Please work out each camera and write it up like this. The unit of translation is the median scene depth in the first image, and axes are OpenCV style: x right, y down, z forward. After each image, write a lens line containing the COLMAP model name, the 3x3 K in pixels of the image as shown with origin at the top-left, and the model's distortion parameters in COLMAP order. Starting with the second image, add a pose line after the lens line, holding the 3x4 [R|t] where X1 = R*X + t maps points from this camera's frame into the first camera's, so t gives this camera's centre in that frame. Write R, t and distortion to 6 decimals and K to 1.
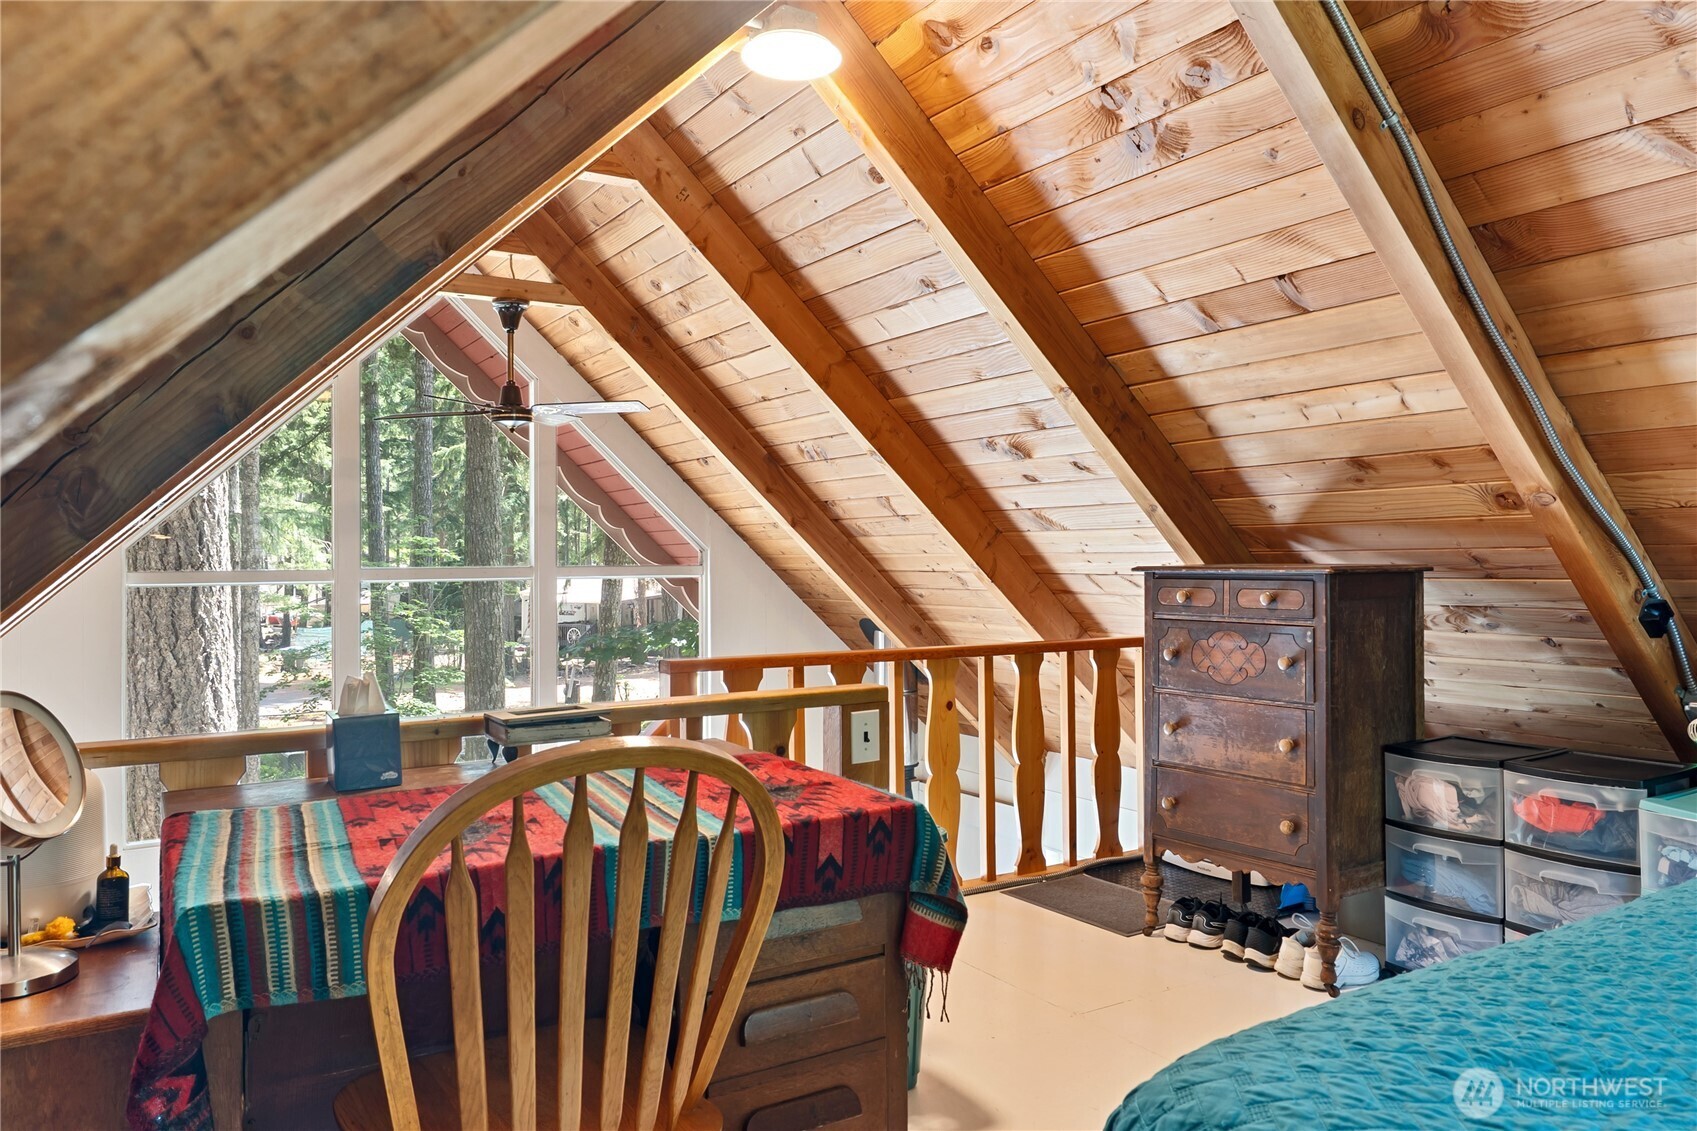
lens RADIAL K [[1192.3, 0, 843.0], [0, 1192.3, 557.5], [0, 0, 1]] dist [-0.005075, 0.002946]
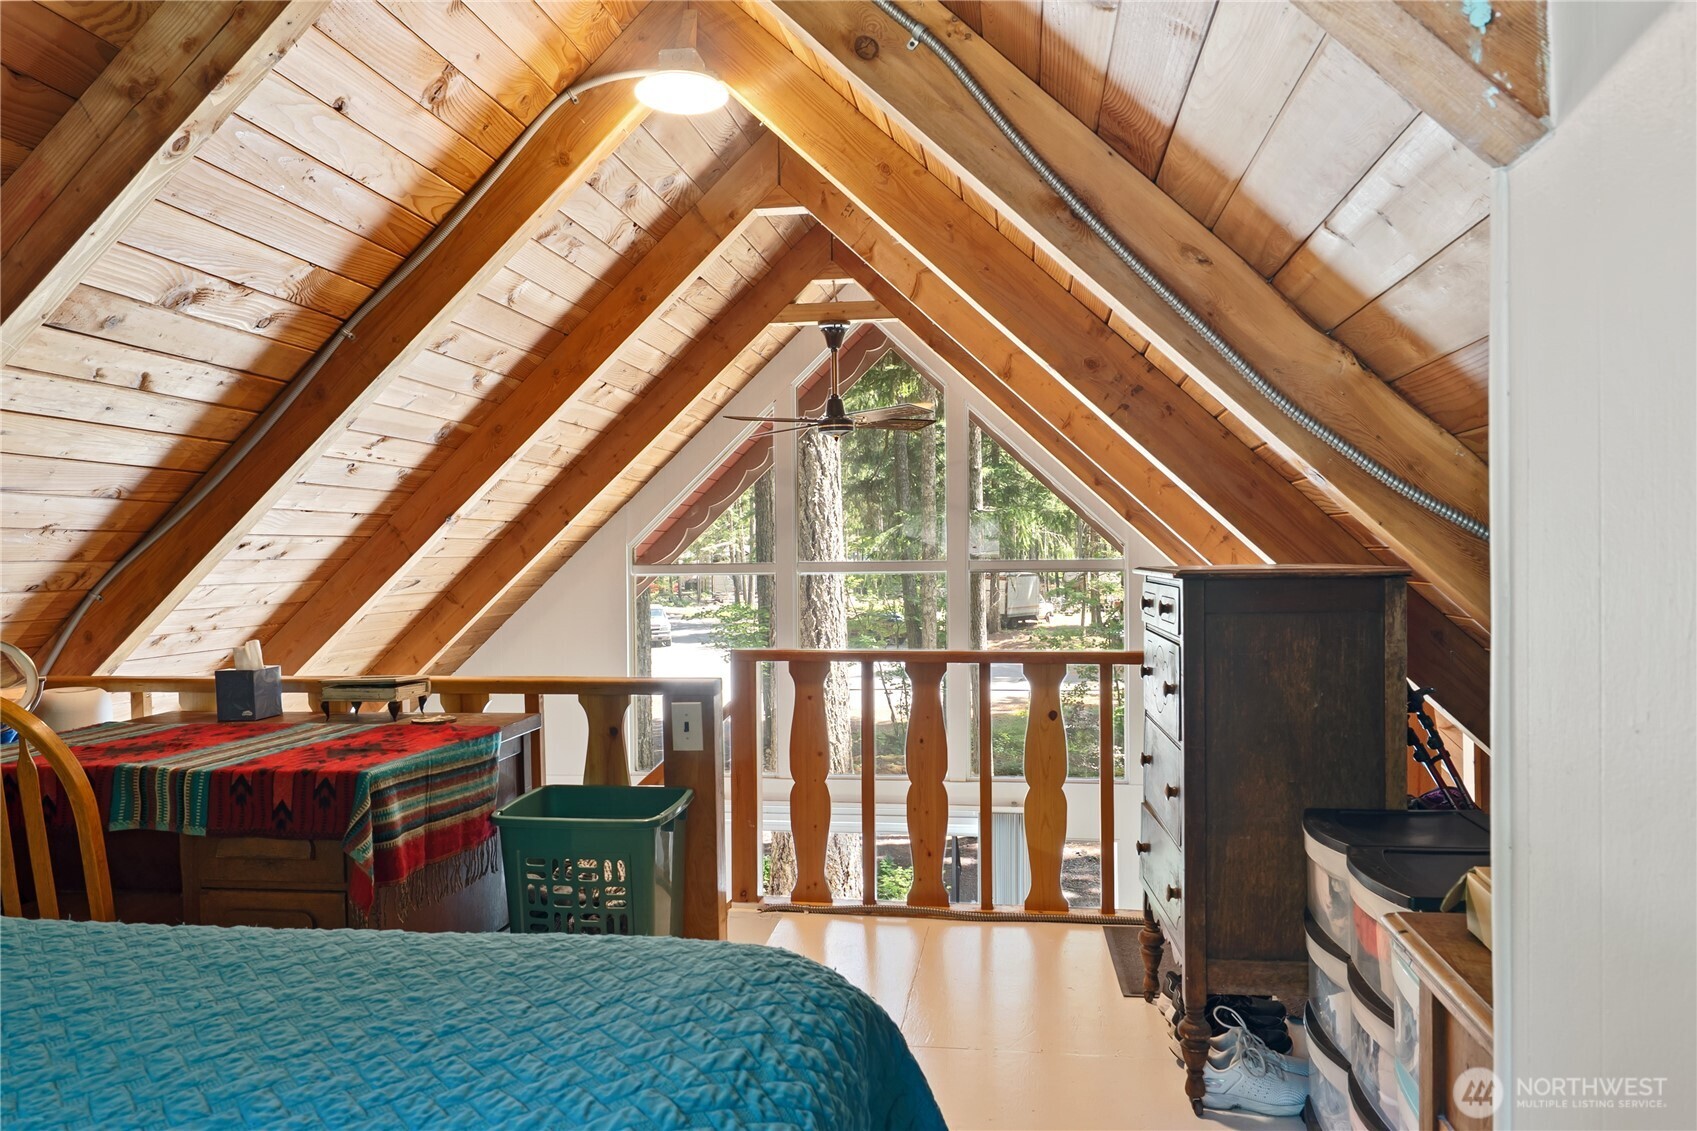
lens RADIAL K [[1192.3, 0, 850.2], [0, 1192.3, 569.8], [0, 0, 1]] dist [-0.005075, 0.002946]
pose [[0.767539, 0.008217, -0.640950, 0.687269], [0.004302, 0.999829, 0.017970, -0.007033], [0.640988, -0.016550, 0.767373, 0.235195]]
